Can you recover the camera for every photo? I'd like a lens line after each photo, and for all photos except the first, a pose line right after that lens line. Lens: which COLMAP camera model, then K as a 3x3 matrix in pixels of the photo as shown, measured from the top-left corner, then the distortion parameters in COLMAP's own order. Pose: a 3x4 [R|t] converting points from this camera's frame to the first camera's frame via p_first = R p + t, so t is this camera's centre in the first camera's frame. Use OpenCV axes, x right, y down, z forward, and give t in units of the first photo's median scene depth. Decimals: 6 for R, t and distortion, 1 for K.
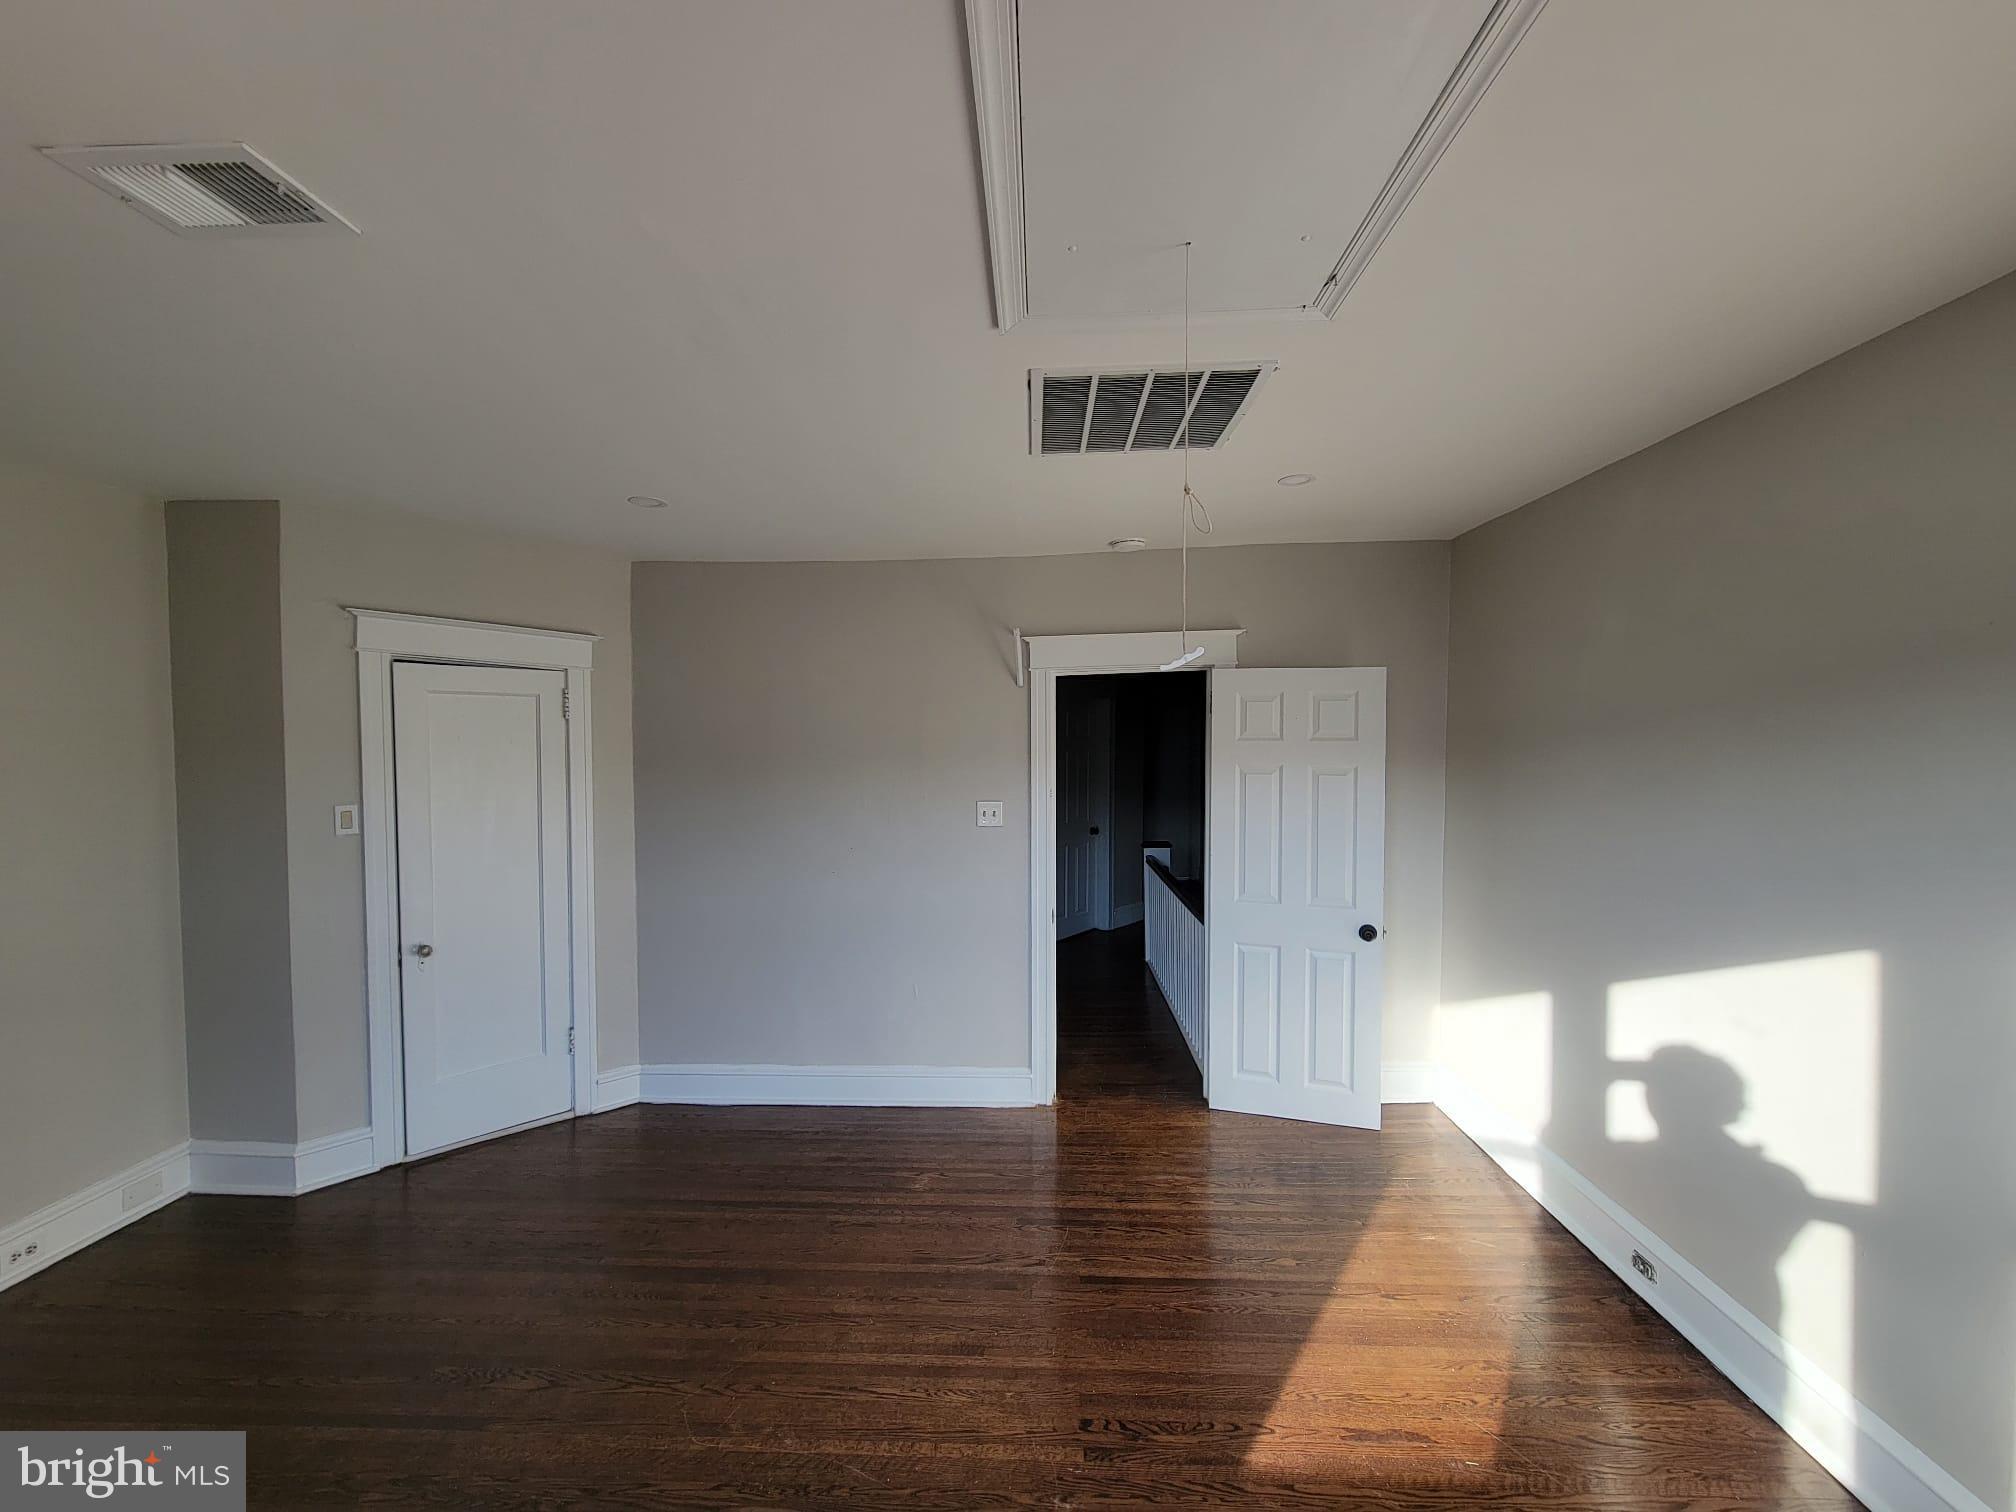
lens RADIAL K [[825.0, 0, 1011.6], [0, 825.0, 767.1], [0, 0, 1]] dist [0.000760, -0.000523]
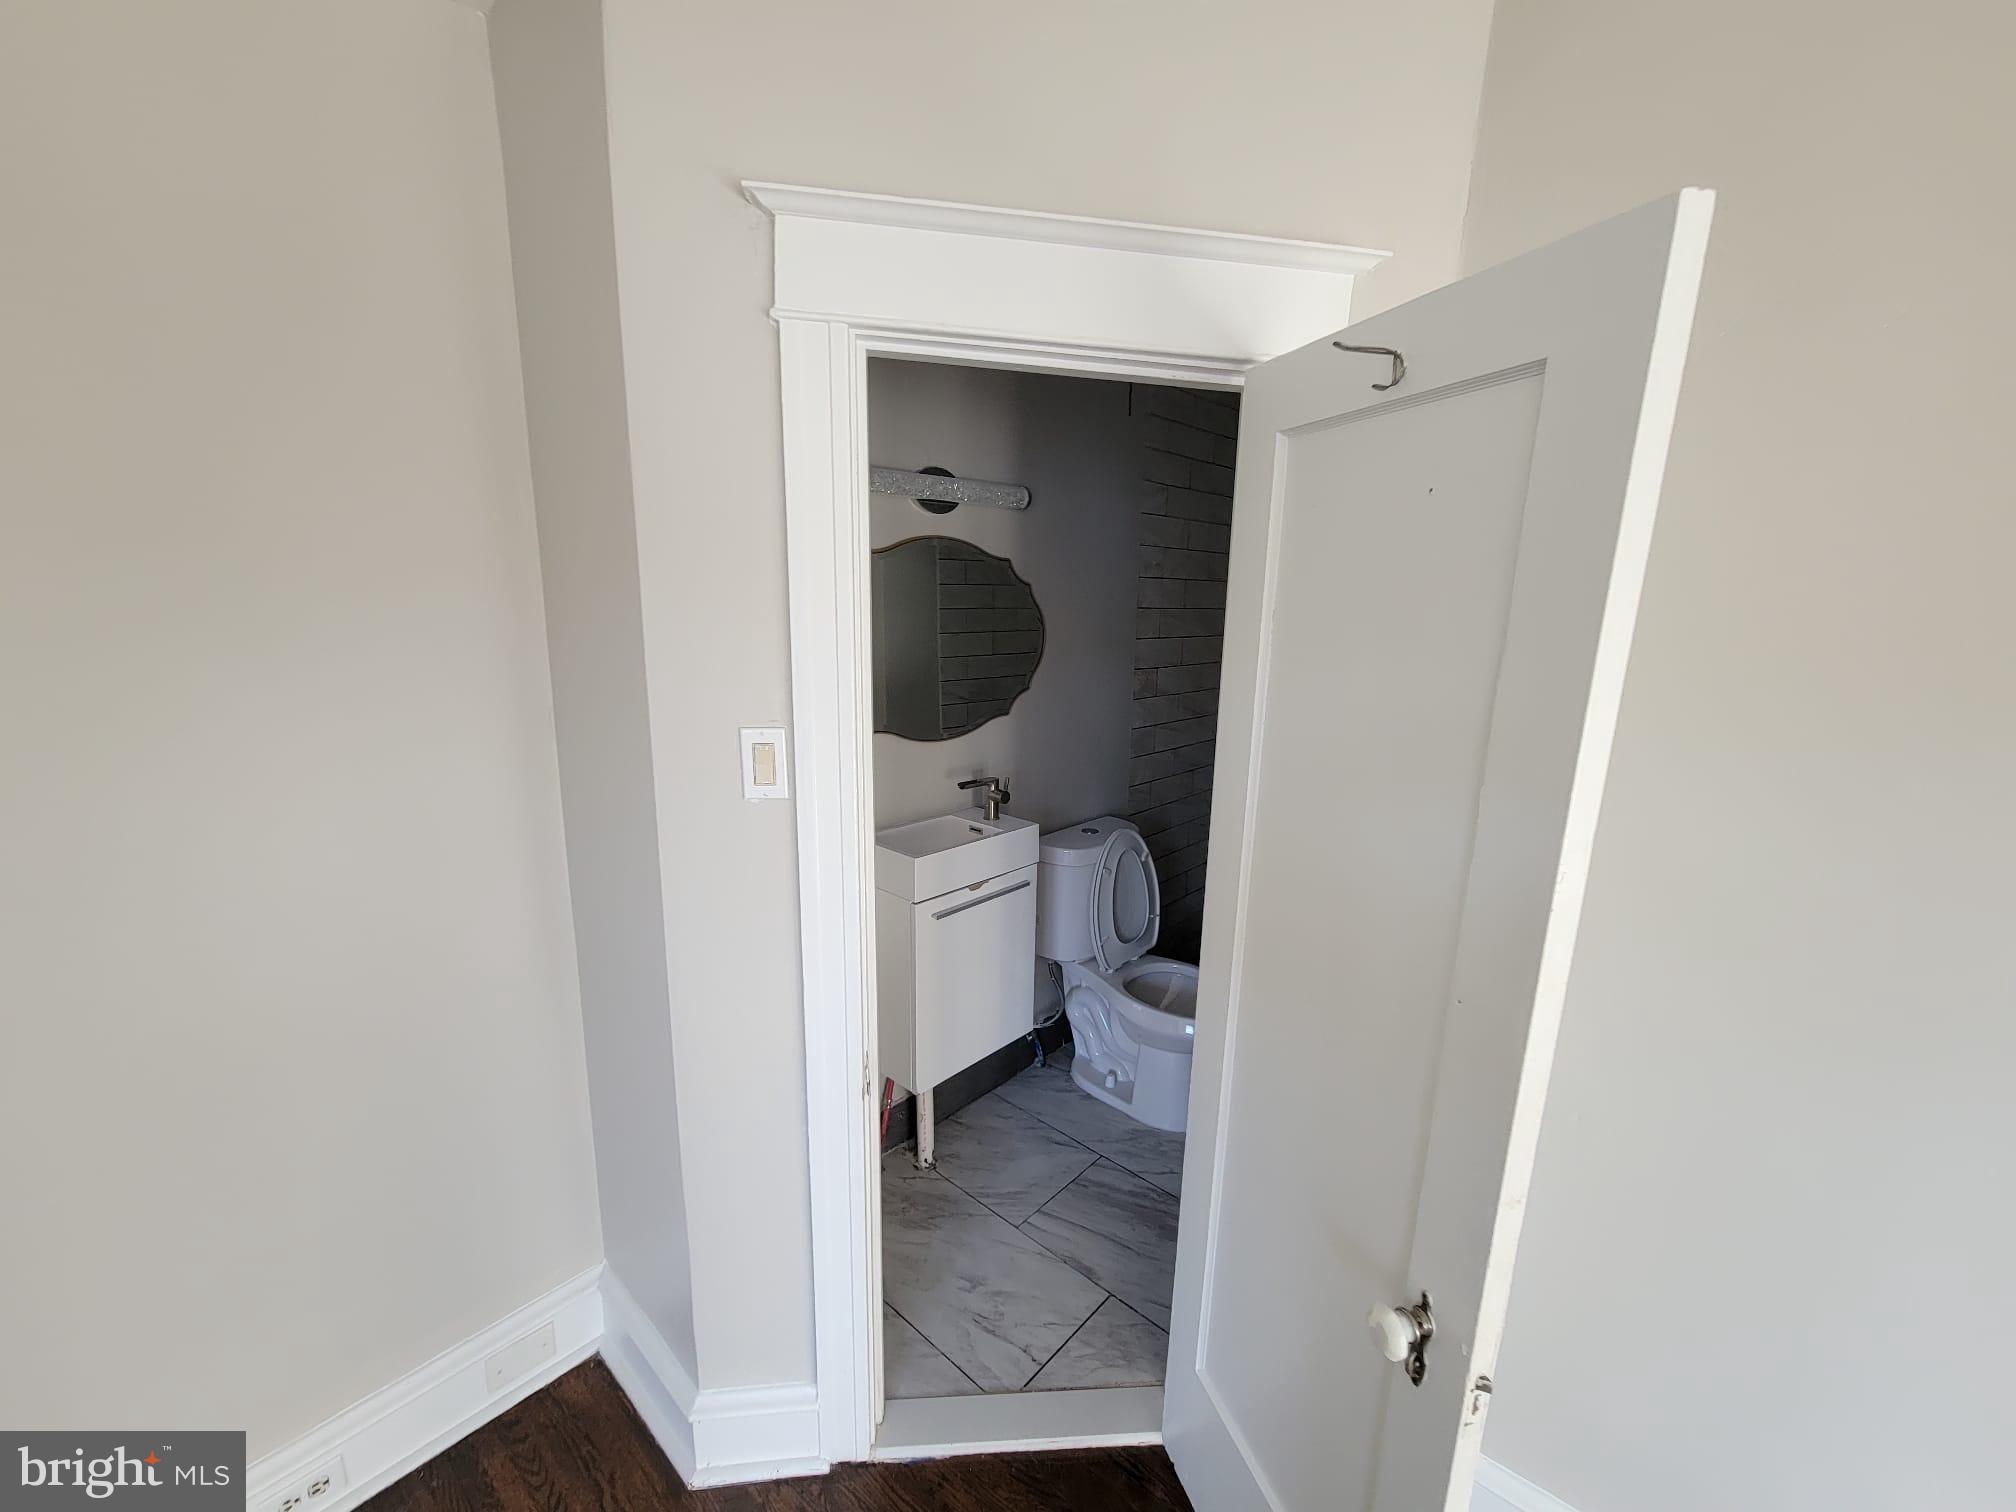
lens RADIAL K [[825.3, 0, 1012.3], [0, 825.3, 748.0], [0, 0, 1]] dist [0.000062, -0.000776]
pose [[0.770244, 0.146552, -0.620683, -0.451281], [-0.042374, 0.982849, 0.179479, -0.023108], [0.636341, -0.111942, 0.763243, 0.758624]]
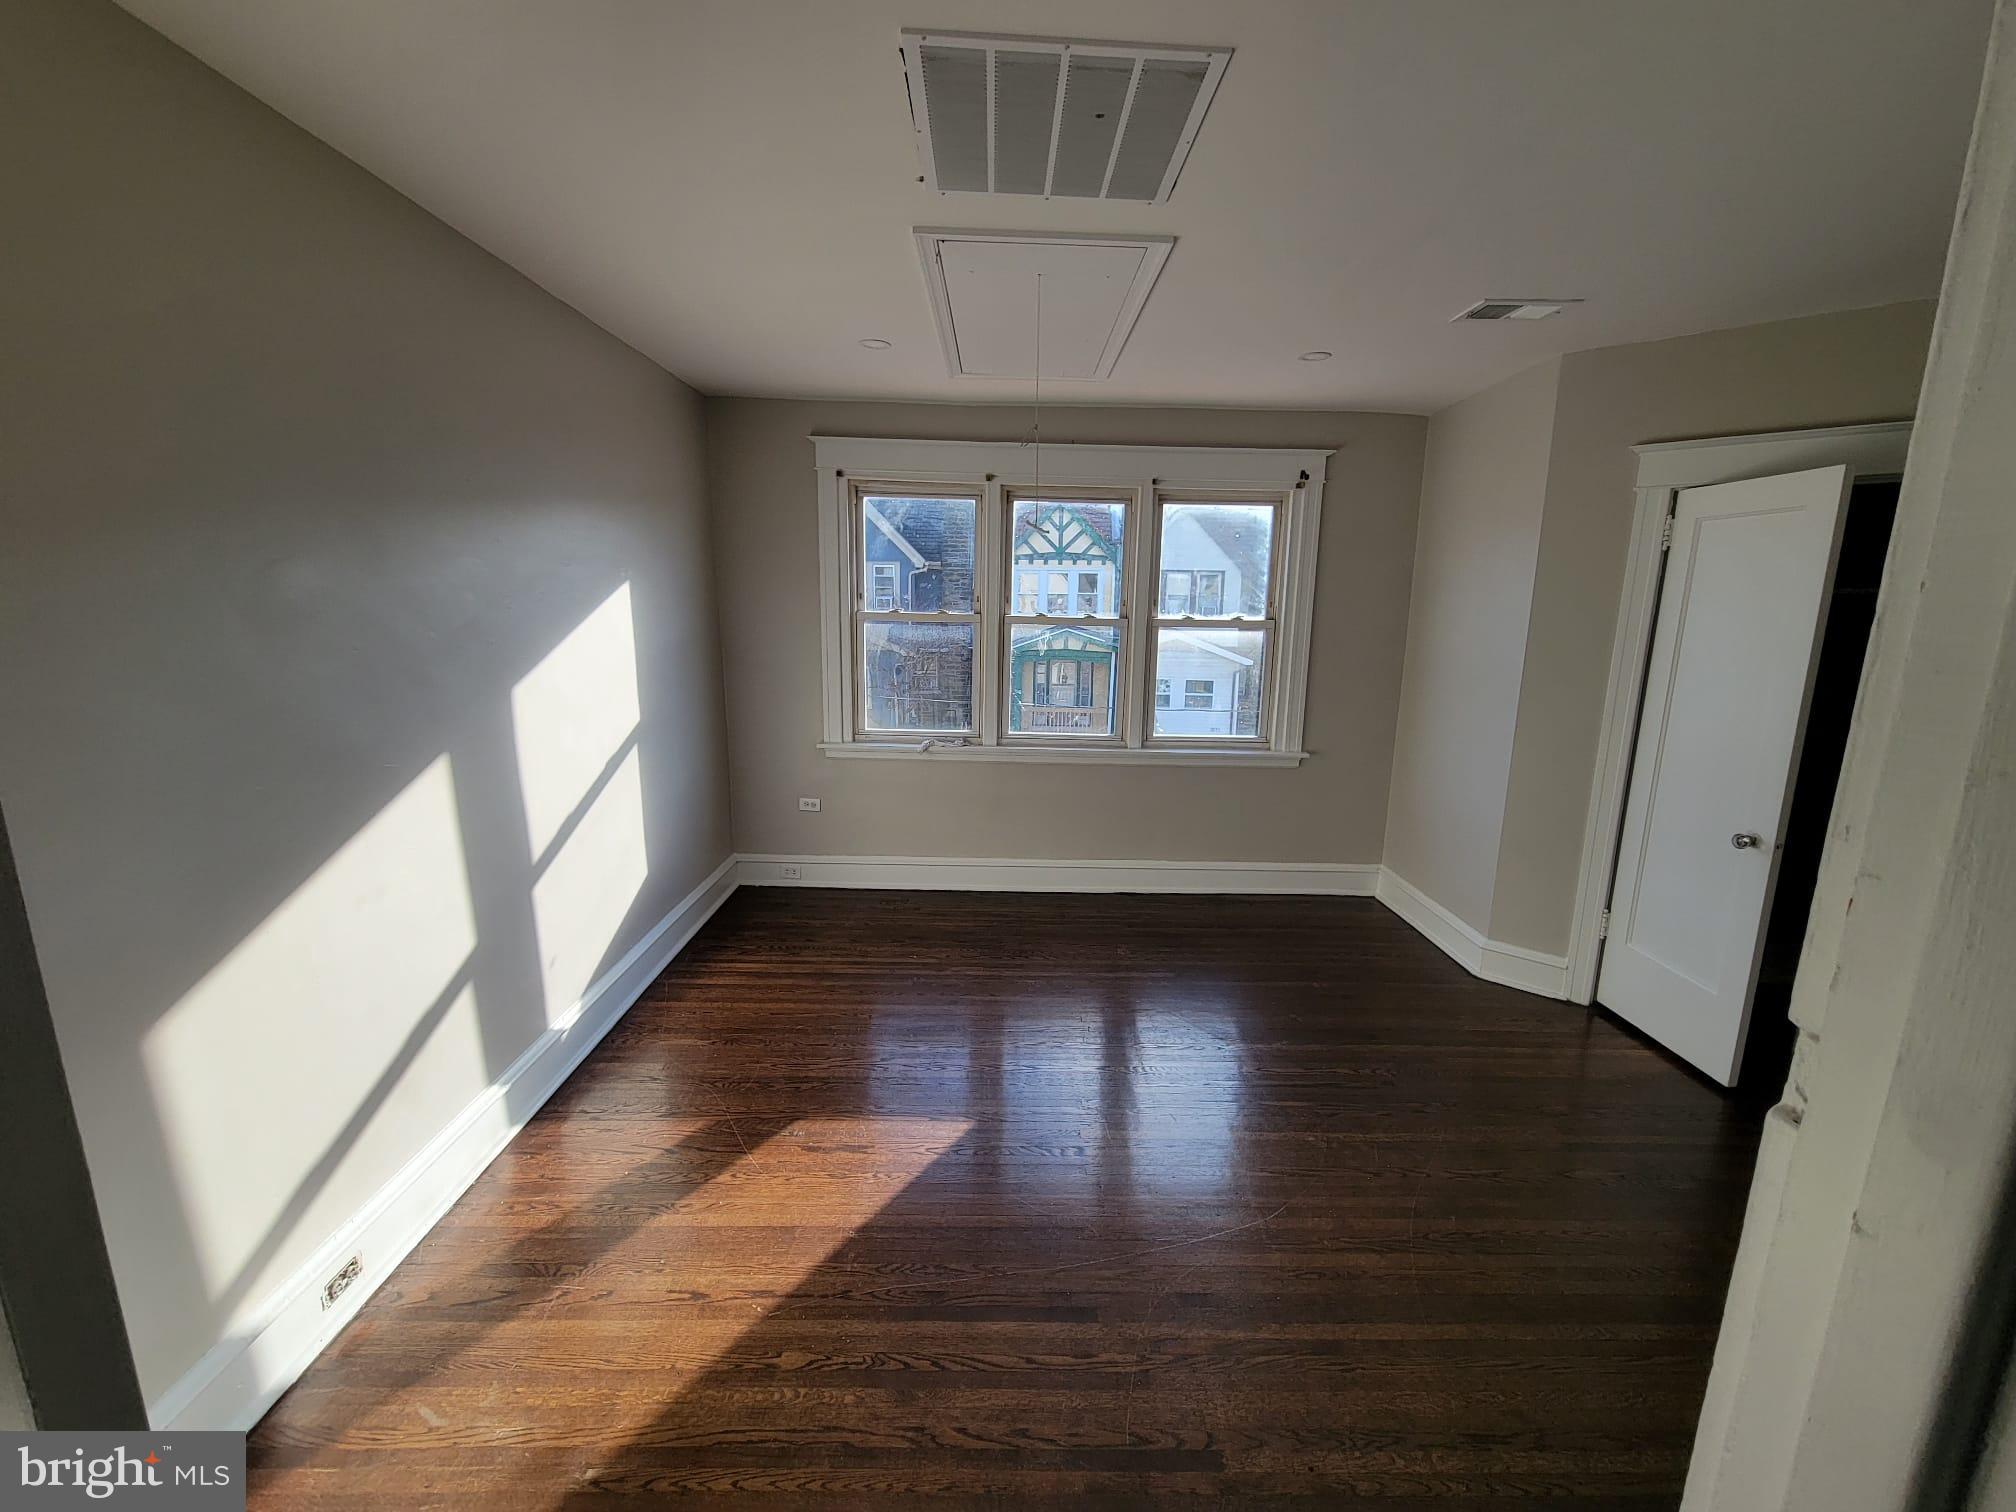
lens RADIAL K [[825.3, 0, 1012.3], [0, 825.3, 748.0], [0, 0, 1]] dist [0.000062, -0.000776]
pose [[-0.998780, 0.001638, -0.049361, 0.156235], [-0.008863, 0.977278, 0.211776, -0.022920], [0.048586, 0.211955, -0.976071, 1.298067]]
